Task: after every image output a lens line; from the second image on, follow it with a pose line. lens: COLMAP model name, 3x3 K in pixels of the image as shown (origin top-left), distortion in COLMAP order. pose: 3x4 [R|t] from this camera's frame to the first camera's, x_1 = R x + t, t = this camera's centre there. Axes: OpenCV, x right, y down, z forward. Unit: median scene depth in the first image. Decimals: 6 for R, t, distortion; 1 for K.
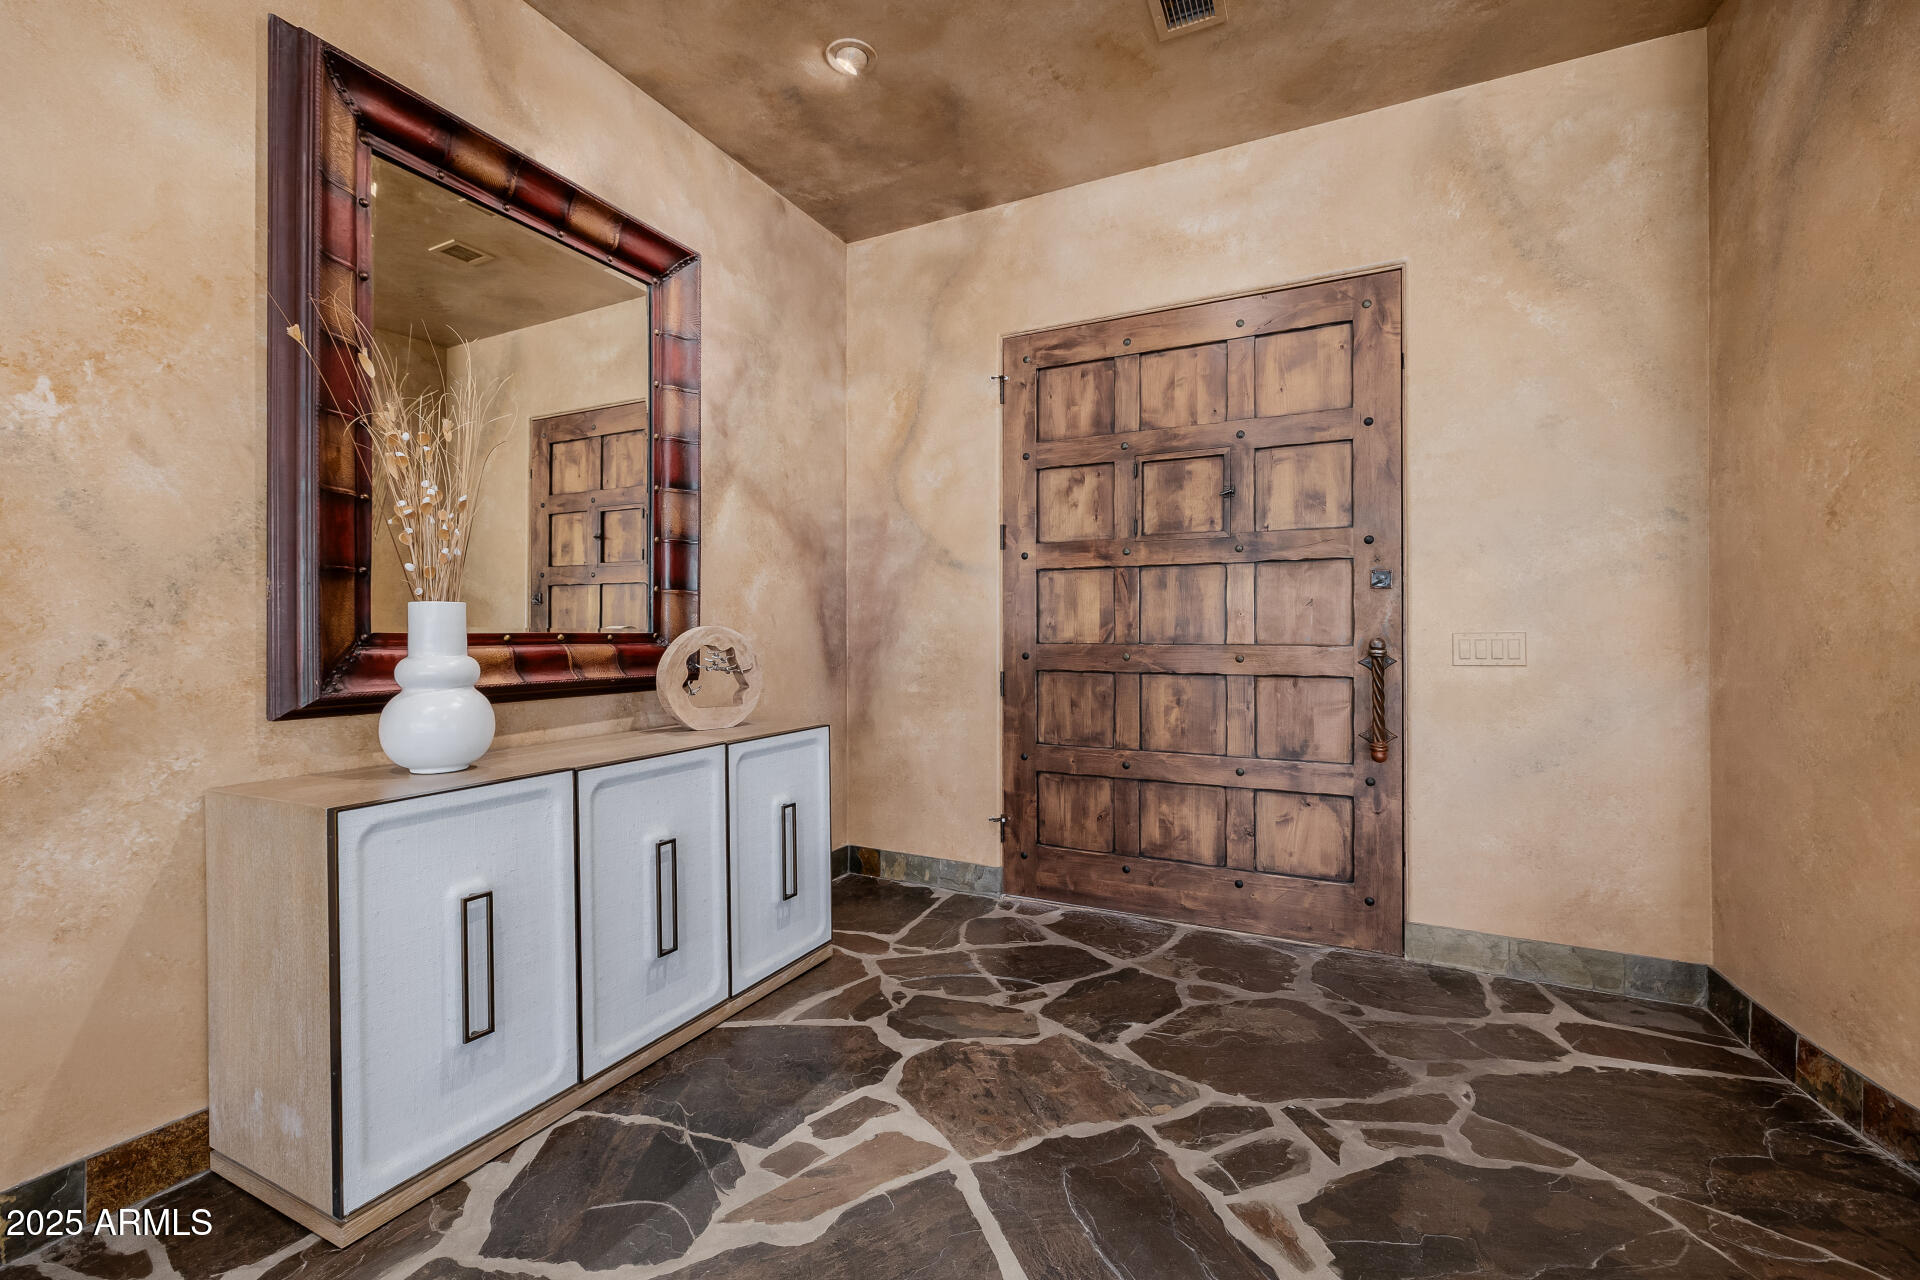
lens RADIAL K [[815.6, 0, 953.0], [0, 815.6, 629.3], [0, 0, 1]] dist [0.001381, 0.000174]
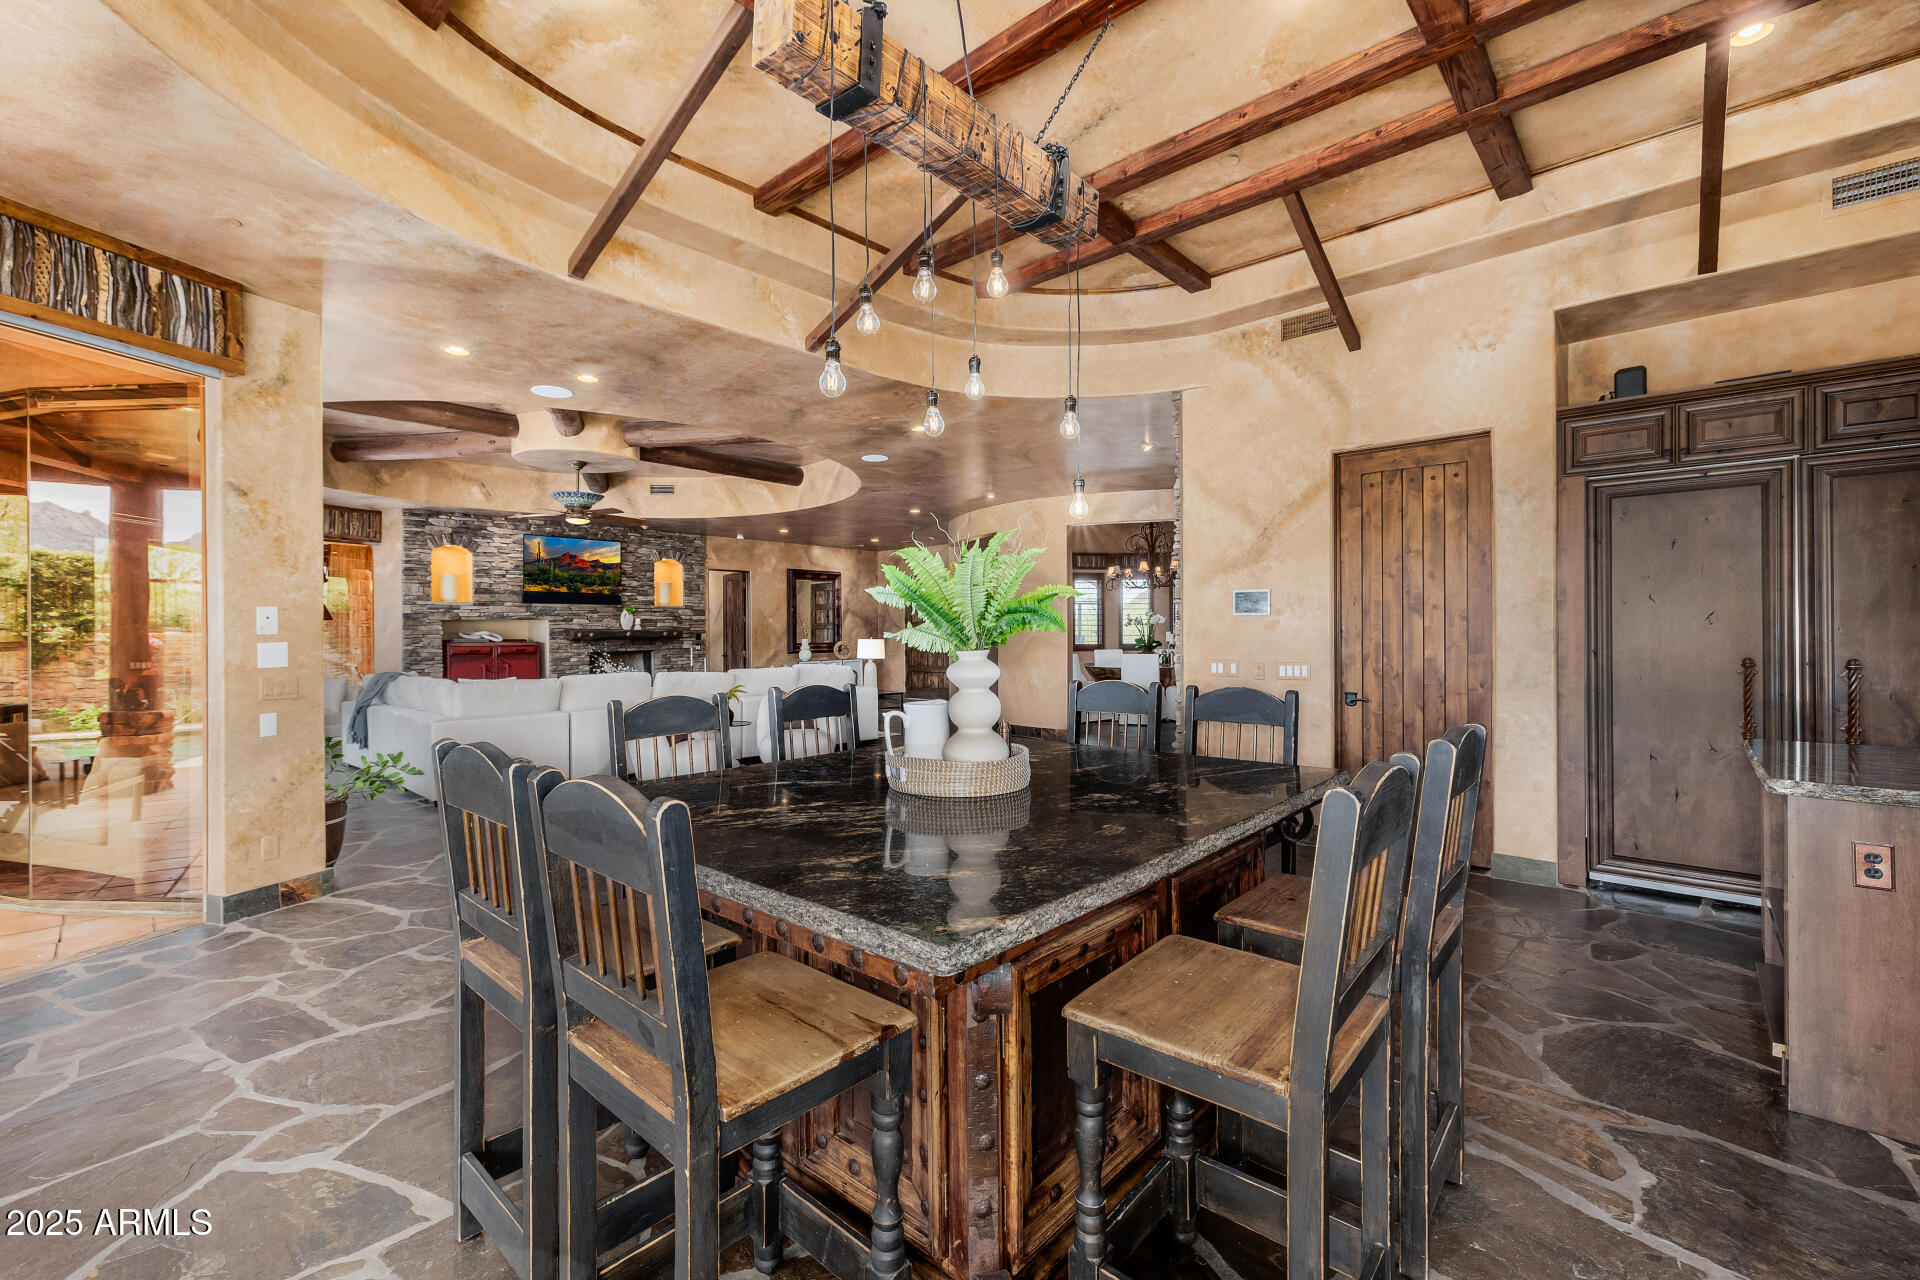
lens RADIAL K [[815.6, 0, 954.5], [0, 815.6, 625.7], [0, 0, 1]] dist [0.001381, 0.000174]
pose [[0.969039, -0.004511, -0.246866, 1.689179], [0.002847, 0.999971, -0.007098, -0.063972], [0.246891, 0.006176, 0.969024, -3.920311]]
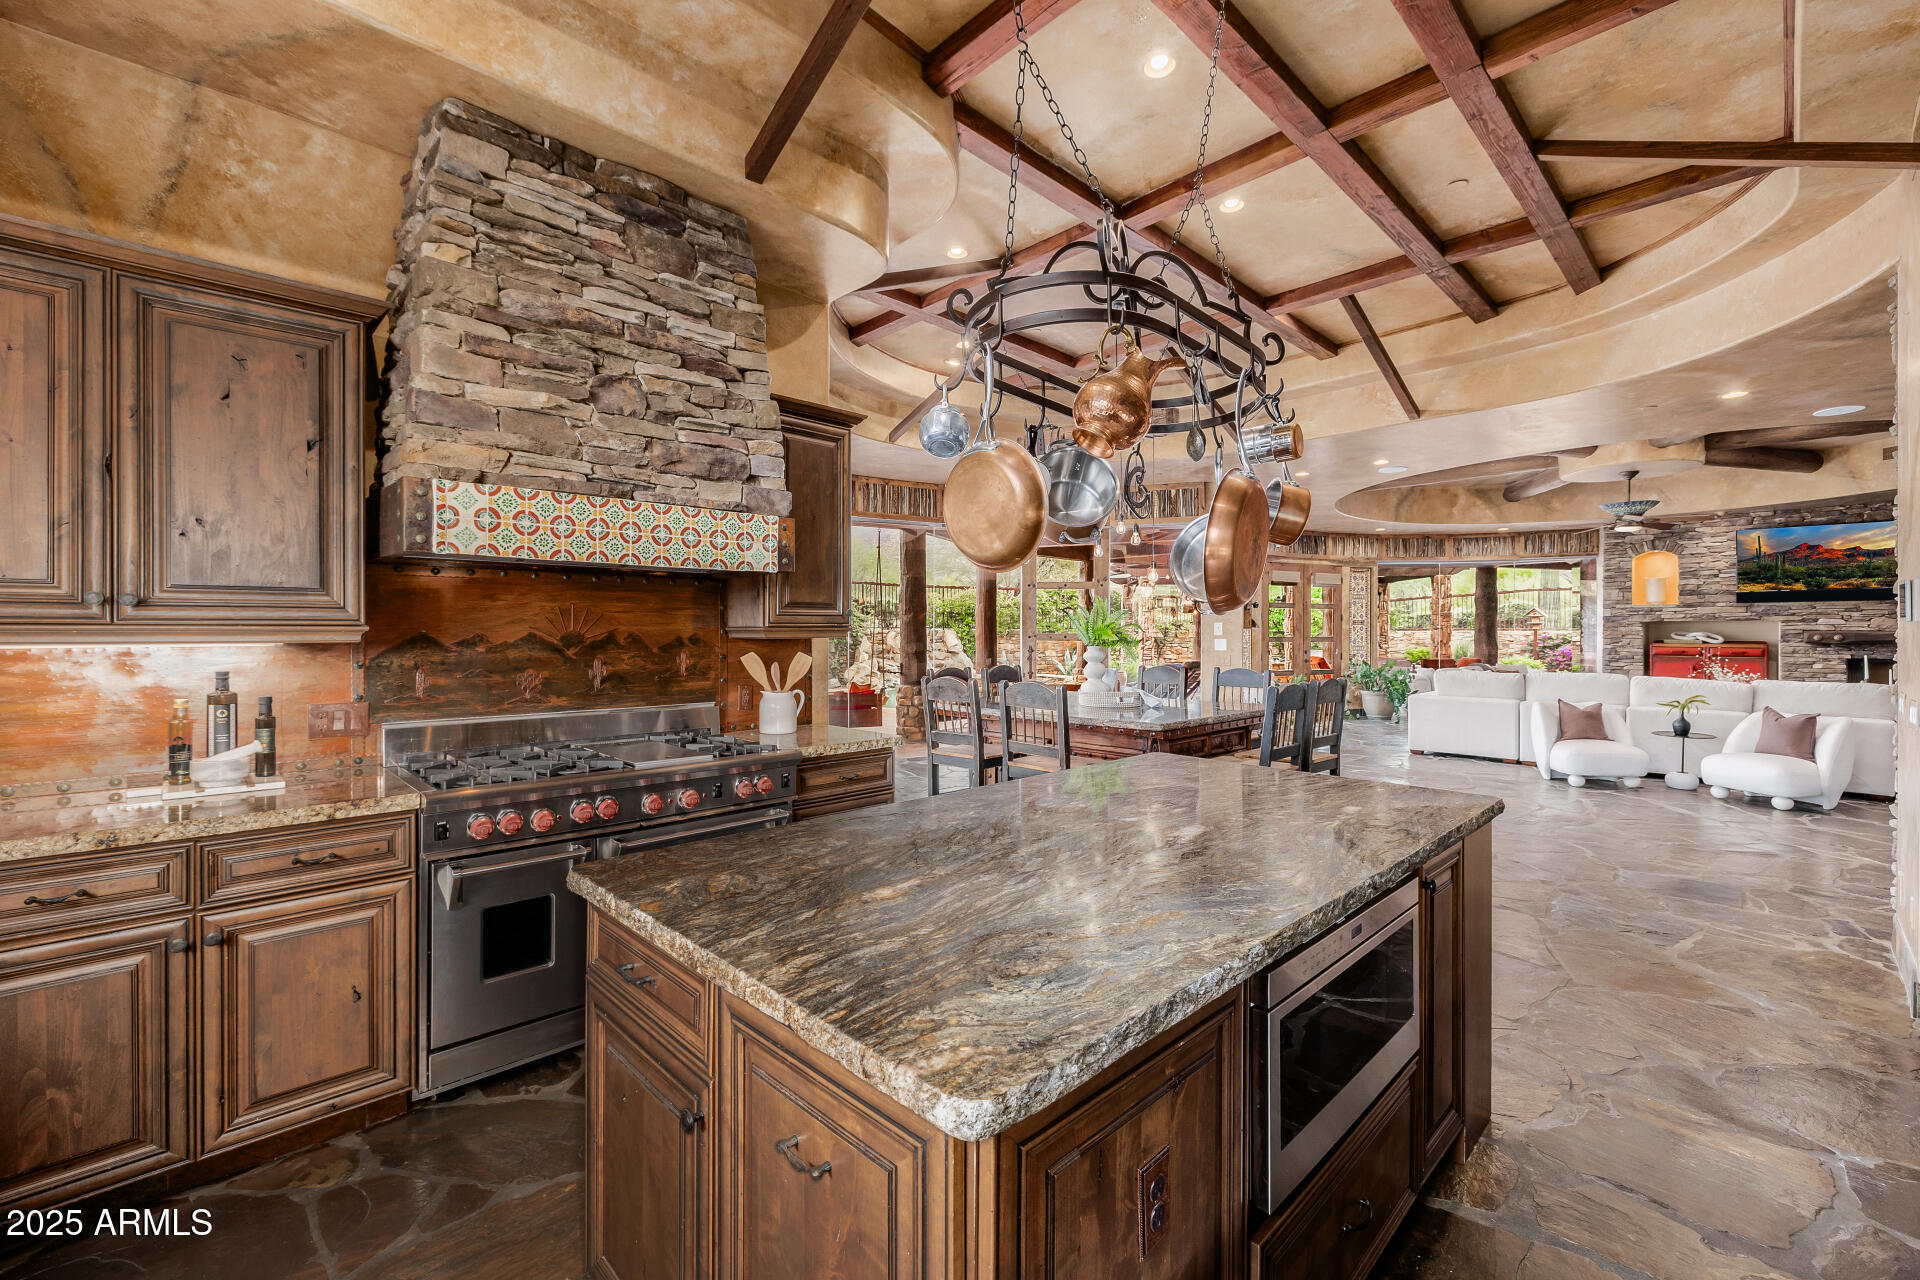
lens RADIAL K [[815.6, 0, 934.7], [0, 815.6, 631.4], [0, 0, 1]] dist [0.001381, 0.000174]
pose [[-0.317767, 0.004754, -0.948157, 3.247804], [-0.003064, 0.999977, 0.006041, -0.087208], [0.948164, 0.004825, -0.317745, -2.997342]]
